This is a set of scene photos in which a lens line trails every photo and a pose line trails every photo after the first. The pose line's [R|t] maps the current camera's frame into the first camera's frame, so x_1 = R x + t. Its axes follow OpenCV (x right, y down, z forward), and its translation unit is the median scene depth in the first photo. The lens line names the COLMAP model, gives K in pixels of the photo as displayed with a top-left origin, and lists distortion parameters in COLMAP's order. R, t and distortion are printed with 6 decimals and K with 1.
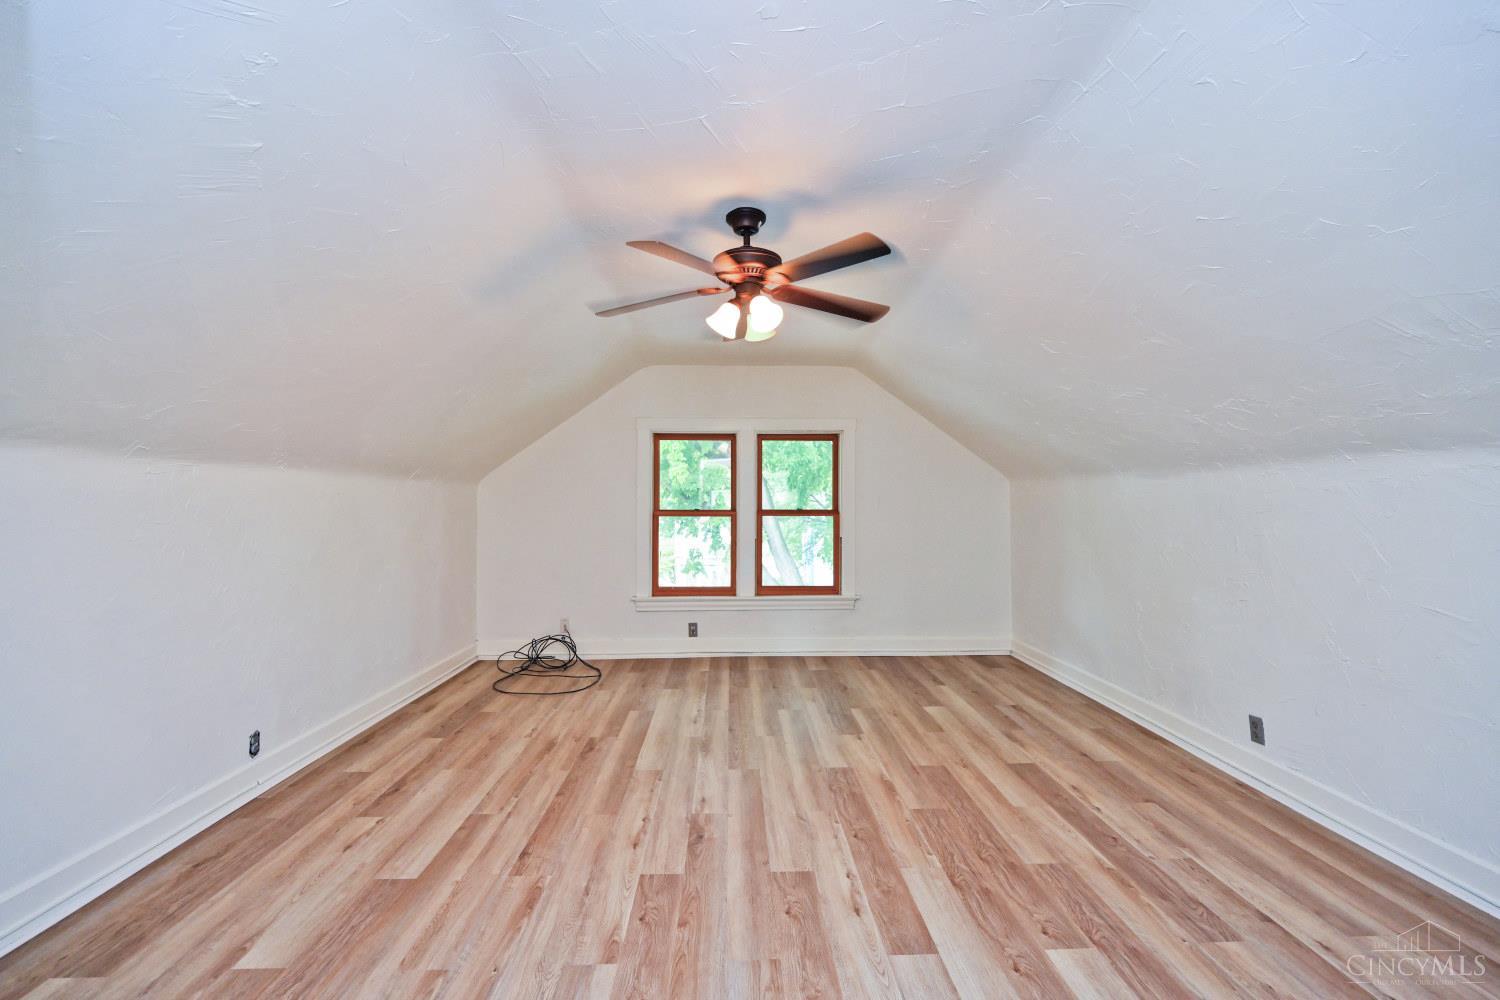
lens RADIAL K [[588.7, 0, 753.0], [0, 588.7, 501.7], [0, 0, 1]] dist [-0.000657, -0.000017]
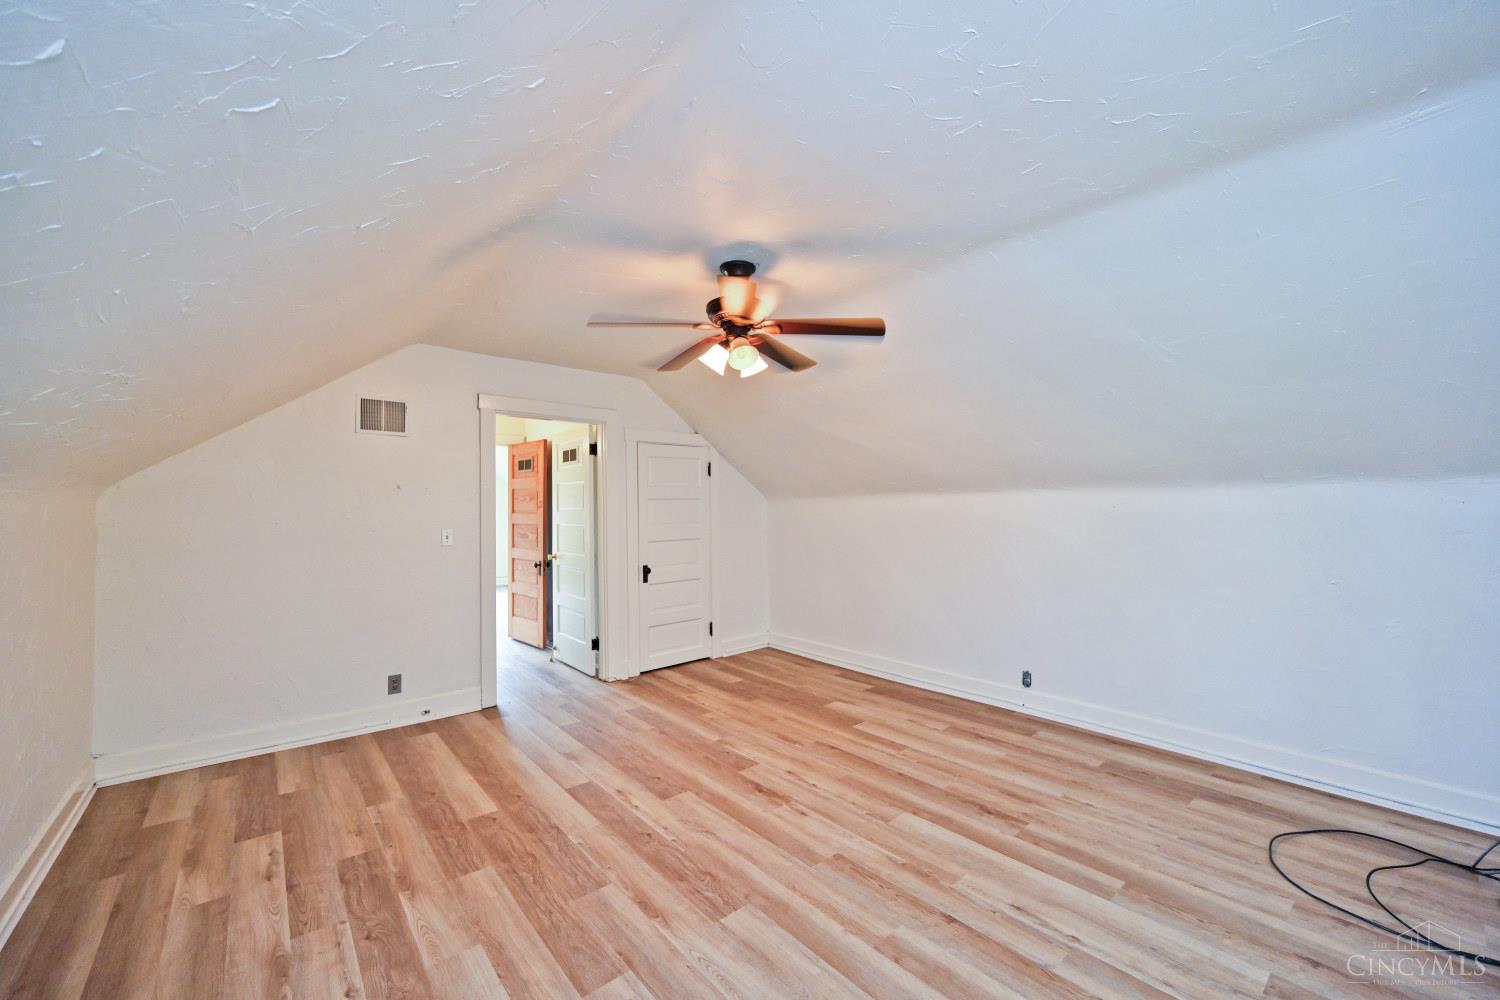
lens RADIAL K [[588.7, 0, 753.0], [0, 588.7, 501.7], [0, 0, 1]] dist [-0.000657, -0.000017]
pose [[-0.781852, -0.000803, -0.623463, 0.689852], [0.013929, 0.999727, -0.018755, -0.017855], [0.623308, -0.023348, -0.781628, 1.951845]]
